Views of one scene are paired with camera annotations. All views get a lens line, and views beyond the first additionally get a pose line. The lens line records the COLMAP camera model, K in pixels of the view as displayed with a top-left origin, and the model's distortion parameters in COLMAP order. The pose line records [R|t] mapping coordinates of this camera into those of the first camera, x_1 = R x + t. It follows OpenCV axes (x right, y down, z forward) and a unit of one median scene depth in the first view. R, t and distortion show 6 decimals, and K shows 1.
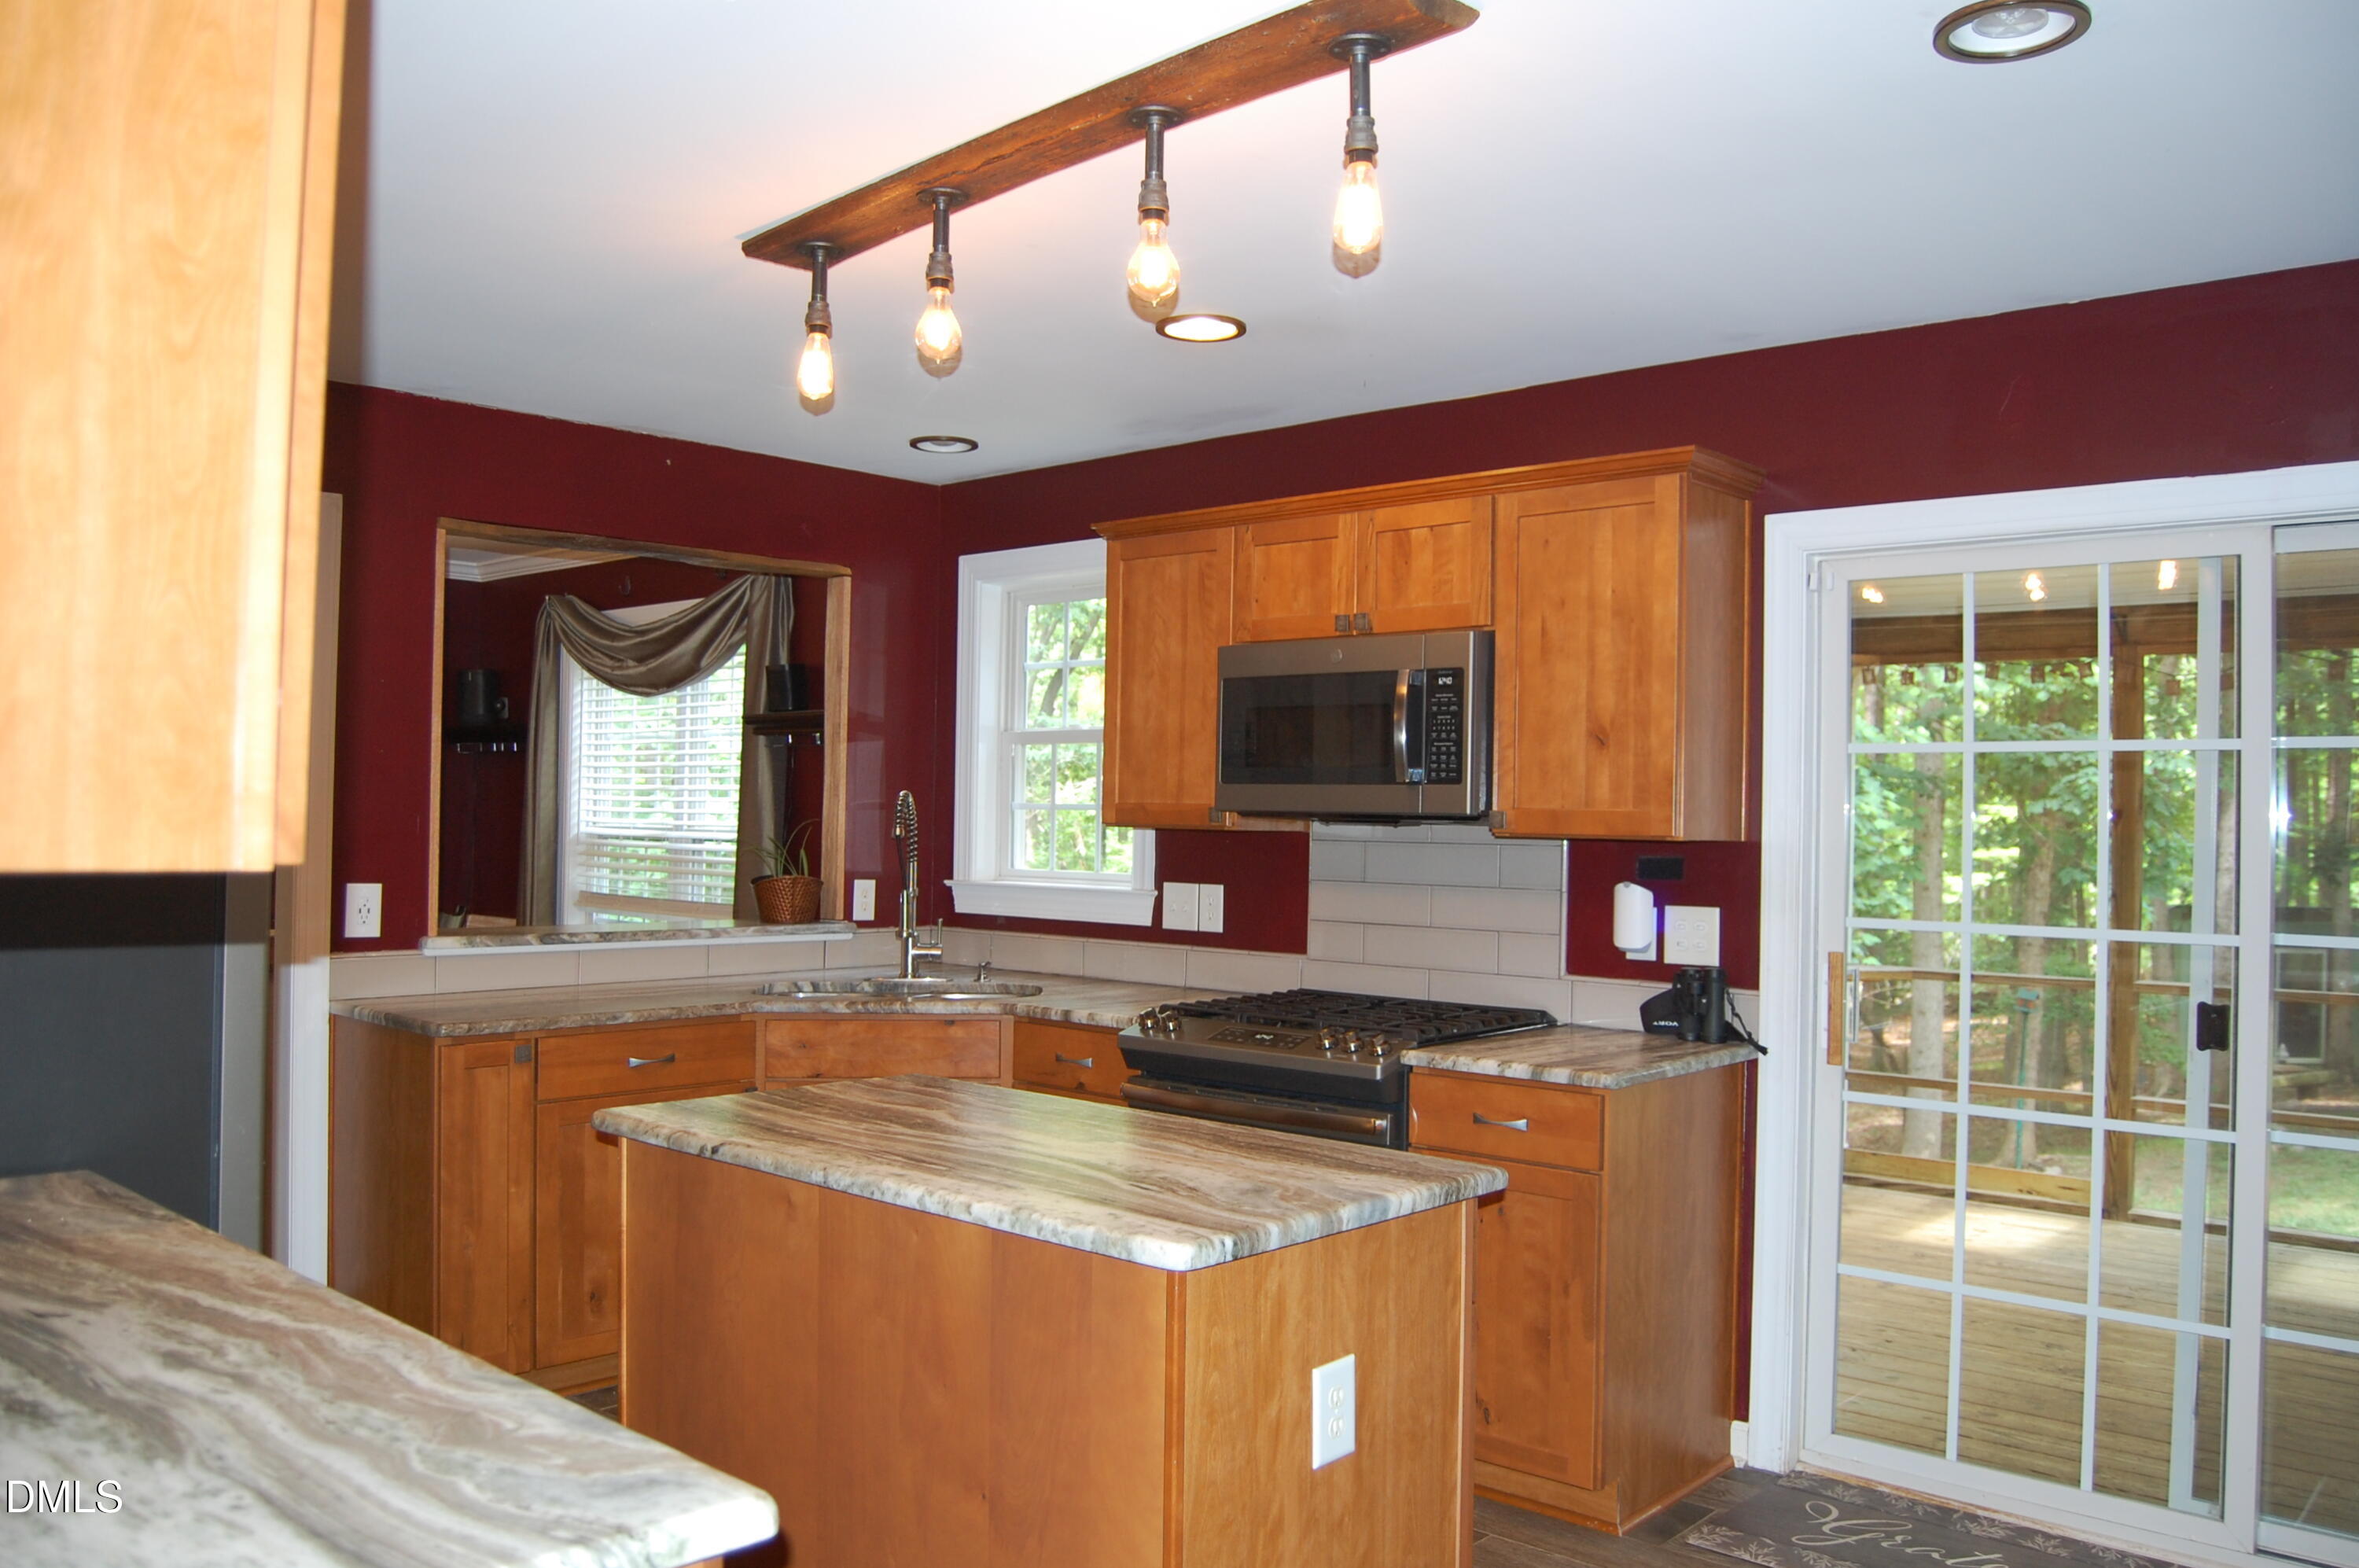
lens RADIAL K [[1844.3, 0, 1172.0], [0, 1844.3, 786.3], [0, 0, 1]] dist [-0.094016, 0.037690]
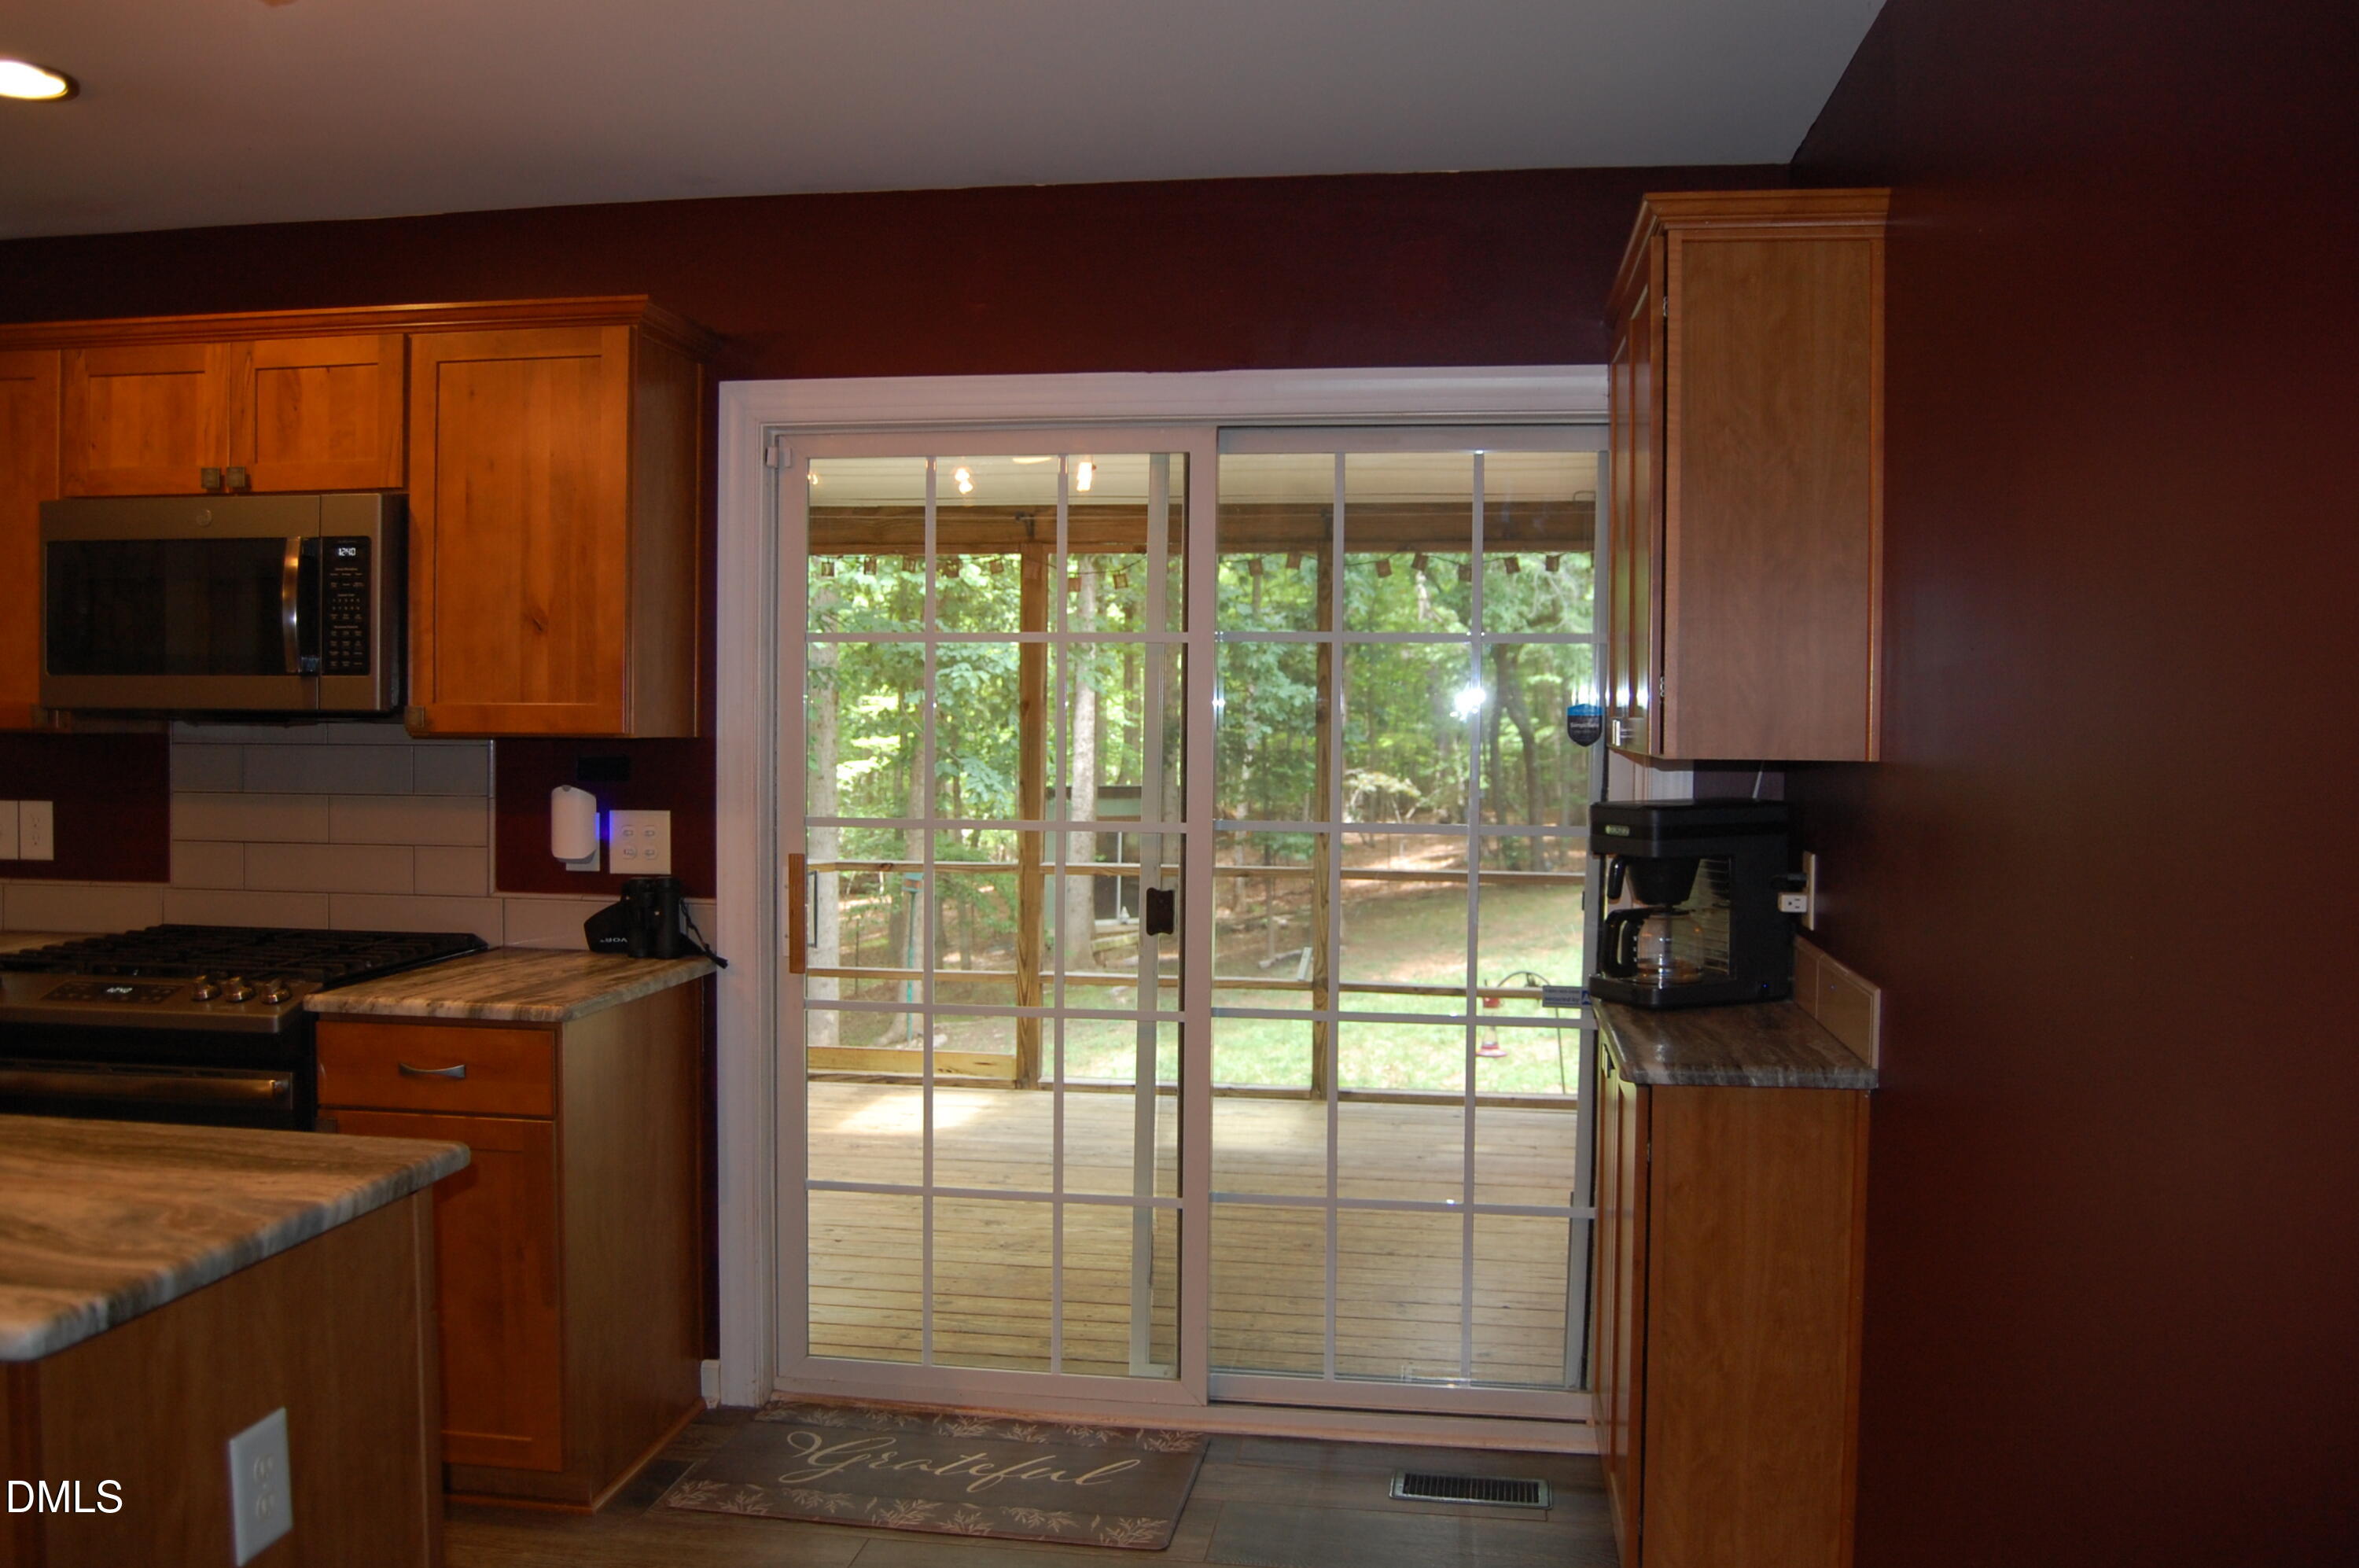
lens RADIAL K [[1844.3, 0, 1190.3], [0, 1844.3, 779.0], [0, 0, 1]] dist [-0.094016, 0.037690]
pose [[0.824745, -0.027756, 0.564823, -0.002997], [-0.003315, 0.998540, 0.053910, 0.000419], [-0.565495, -0.046334, 0.823449, 0.101556]]
